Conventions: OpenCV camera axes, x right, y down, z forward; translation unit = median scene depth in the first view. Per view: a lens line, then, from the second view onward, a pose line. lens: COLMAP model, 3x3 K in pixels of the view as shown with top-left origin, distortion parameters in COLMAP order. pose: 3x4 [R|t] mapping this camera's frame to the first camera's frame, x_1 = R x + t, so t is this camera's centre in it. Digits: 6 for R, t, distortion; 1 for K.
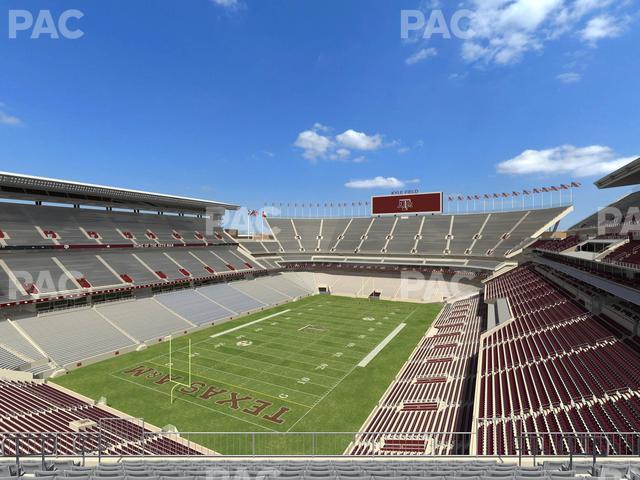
lens RADIAL K [[320.3, 0, 319.9], [0, 320.3, 240.1], [0, 0, 1]] dist [-0.000042, 0.000234]
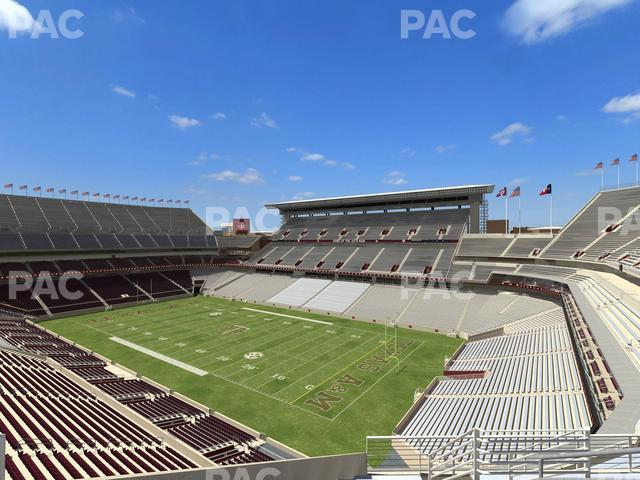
lens RADIAL K [[320.3, 0, 320.1], [0, 320.3, 239.6], [0, 0, 1]] dist [-0.000042, 0.000234]
pose [[-0.124008, -0.001006, -0.992281, 0.675834], [-0.000256, 0.999999, -0.000982, 0.013416], [0.992281, 0.000133, -0.124008, 1.060643]]
